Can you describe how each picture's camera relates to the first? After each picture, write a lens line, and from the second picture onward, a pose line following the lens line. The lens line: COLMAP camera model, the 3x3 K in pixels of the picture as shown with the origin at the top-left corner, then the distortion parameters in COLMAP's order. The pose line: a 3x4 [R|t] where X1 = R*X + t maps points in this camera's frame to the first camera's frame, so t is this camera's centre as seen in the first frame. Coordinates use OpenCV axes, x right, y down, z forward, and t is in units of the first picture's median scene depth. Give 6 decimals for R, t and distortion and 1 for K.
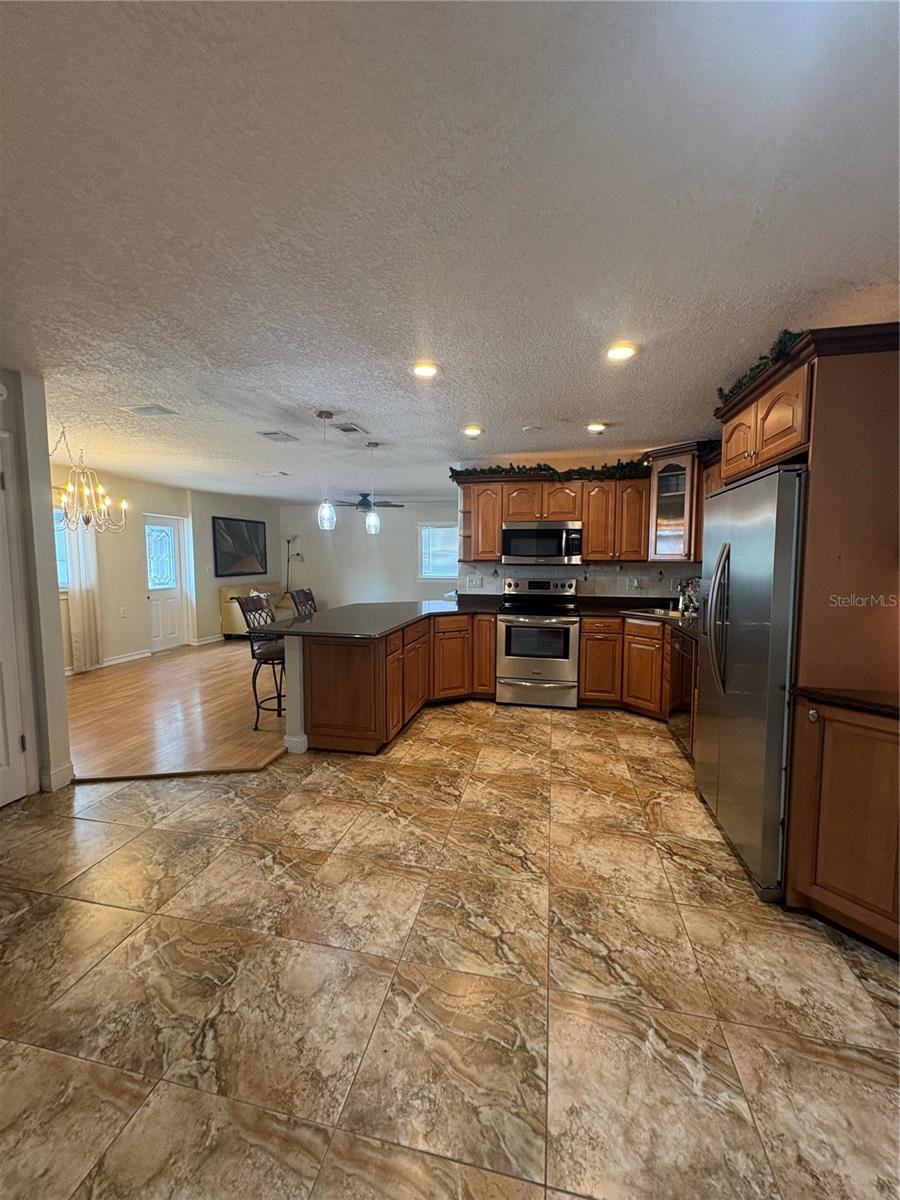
lens RADIAL K [[481.0, 0, 450.0], [0, 481.0, 598.3], [0, 0, 1]] dist [0.003033, -0.000161]
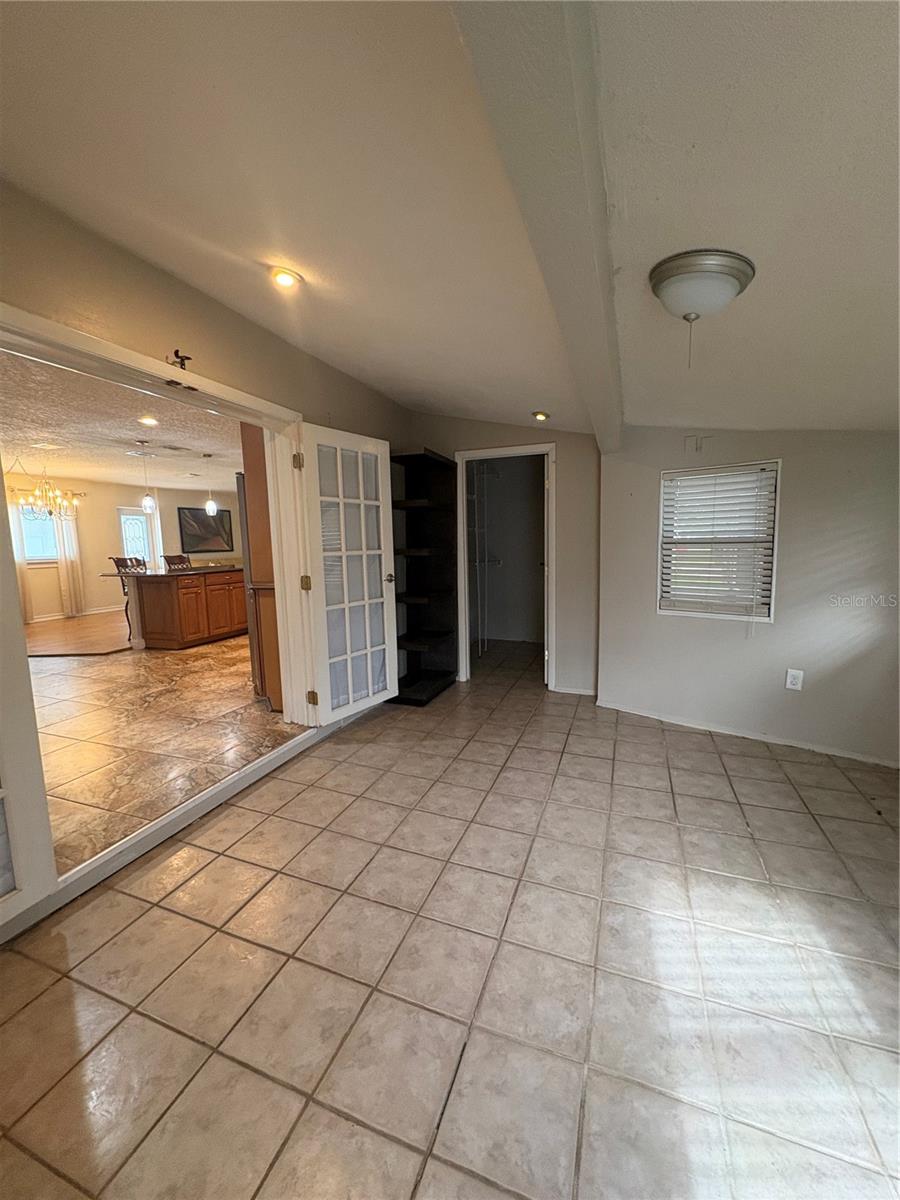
lens RADIAL K [[481.0, 0, 450.0], [0, 481.0, 598.3], [0, 0, 1]] dist [0.003033, -0.000161]
pose [[0.989593, -0.008551, -0.143639, 0.897065], [0.013478, 0.999352, 0.033363, 0.094665], [0.143261, -0.034951, 0.989068, -0.434715]]
